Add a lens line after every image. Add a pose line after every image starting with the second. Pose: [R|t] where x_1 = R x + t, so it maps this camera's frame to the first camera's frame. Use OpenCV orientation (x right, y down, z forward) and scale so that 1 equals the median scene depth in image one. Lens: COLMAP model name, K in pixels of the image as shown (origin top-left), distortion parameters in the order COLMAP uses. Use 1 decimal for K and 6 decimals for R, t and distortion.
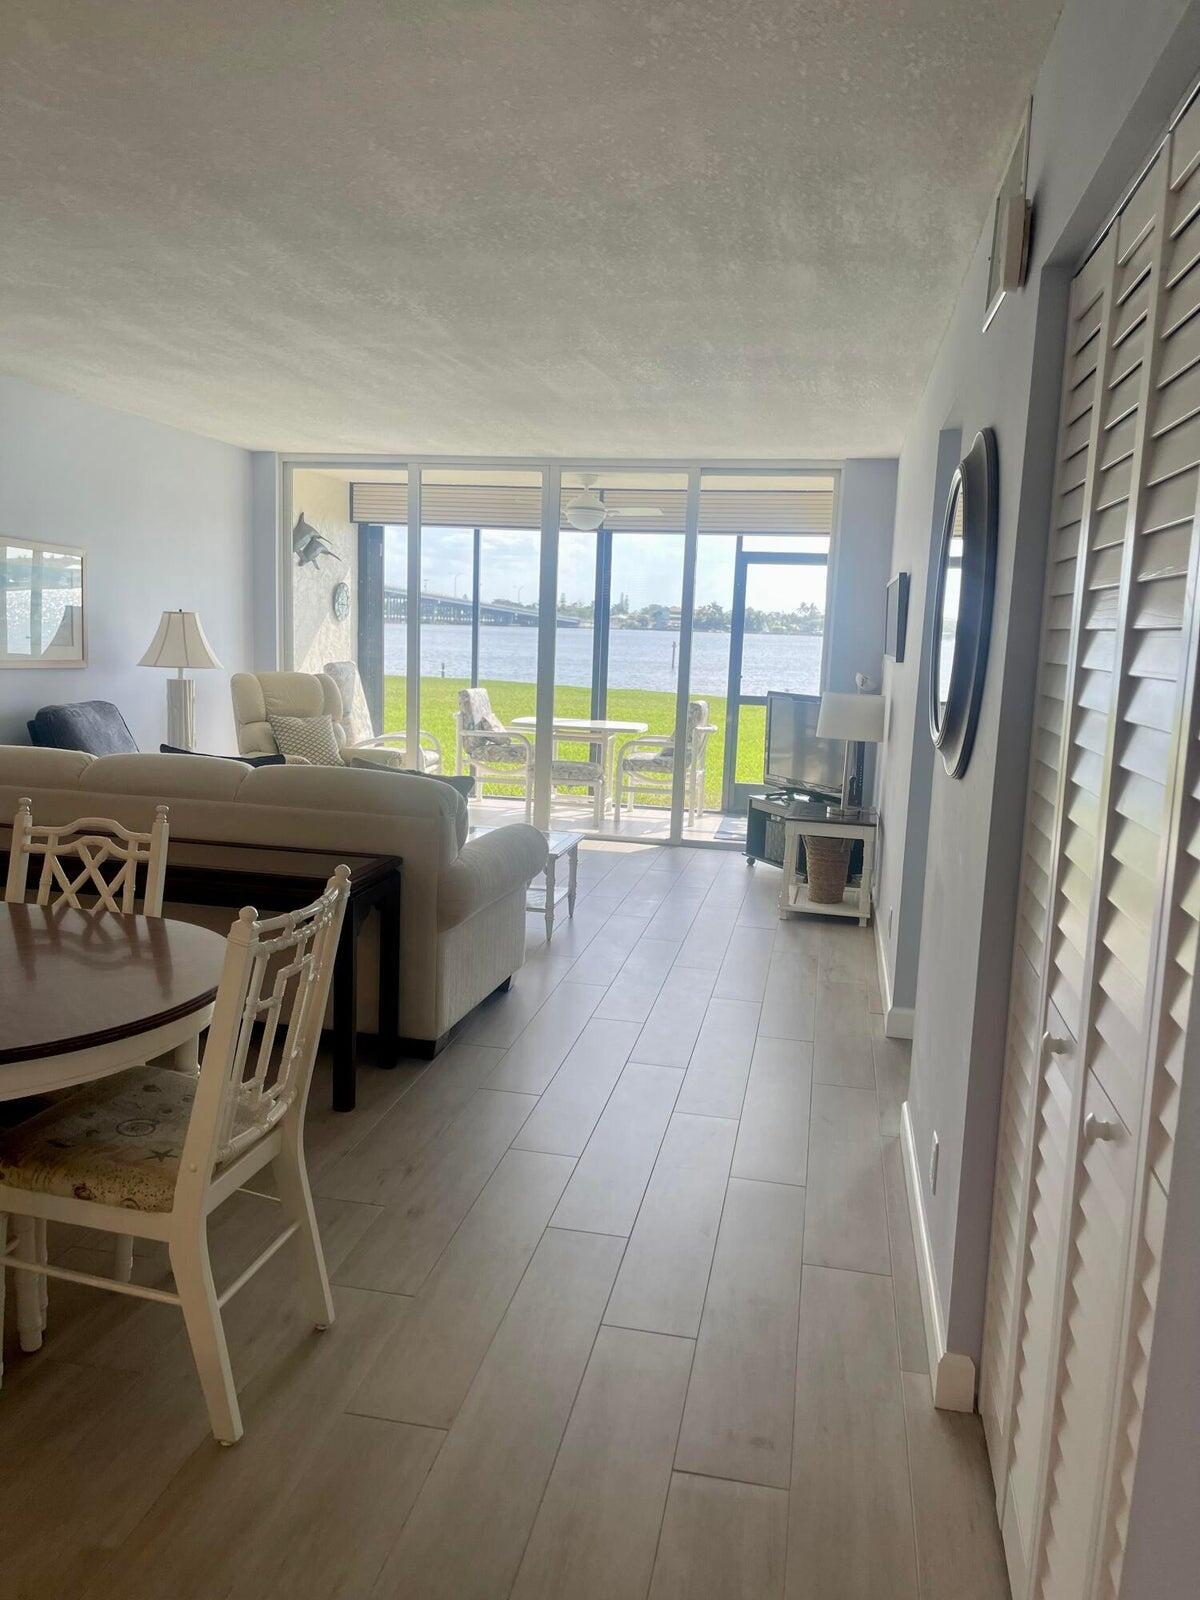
lens RADIAL K [[1213.0, 0, 600.0], [0, 1213.0, 800.0], [0, 0, 1]] dist [0.011030, -0.000428]
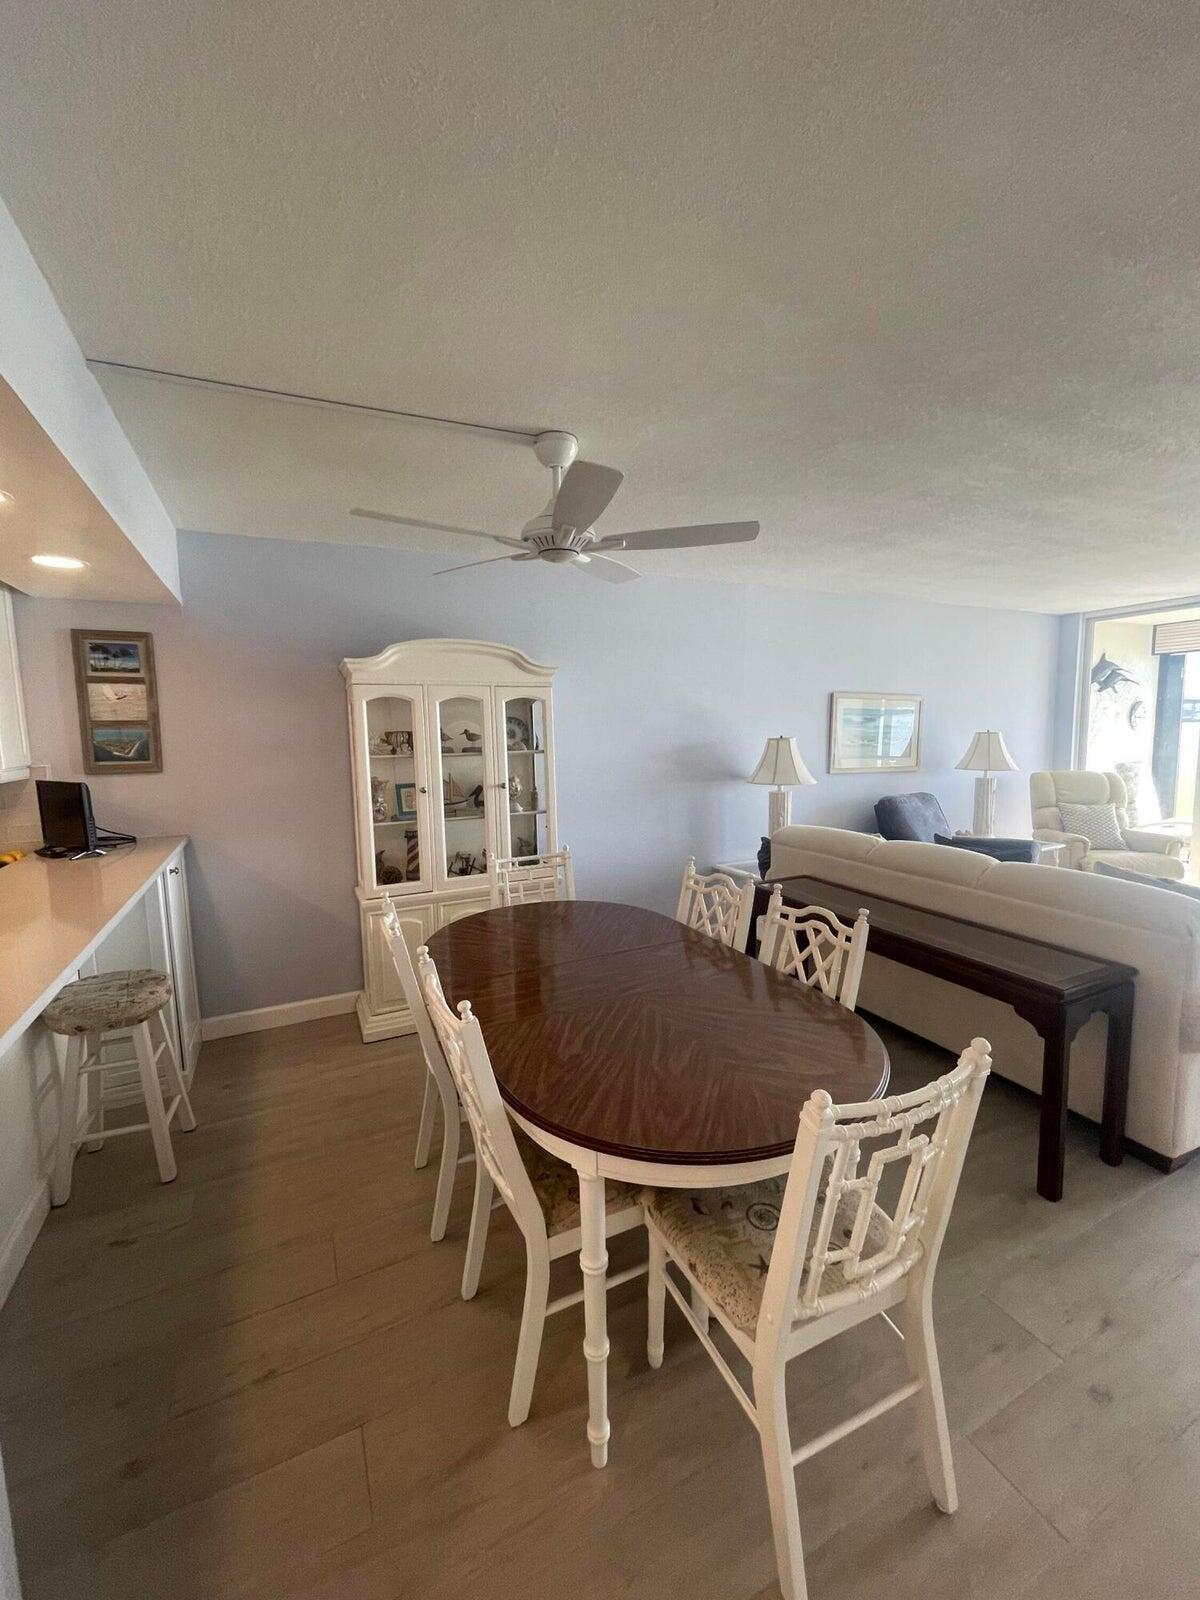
lens RADIAL K [[639.8, 0, 600.0], [0, 639.8, 800.0], [0, 0, 1]] dist [0.000640, 0.000728]
pose [[0.599283, 0.037001, -0.799681, -0.005534], [-0.071405, 0.997420, -0.007360, -0.059145], [0.797346, 0.061512, 0.600379, 0.285864]]
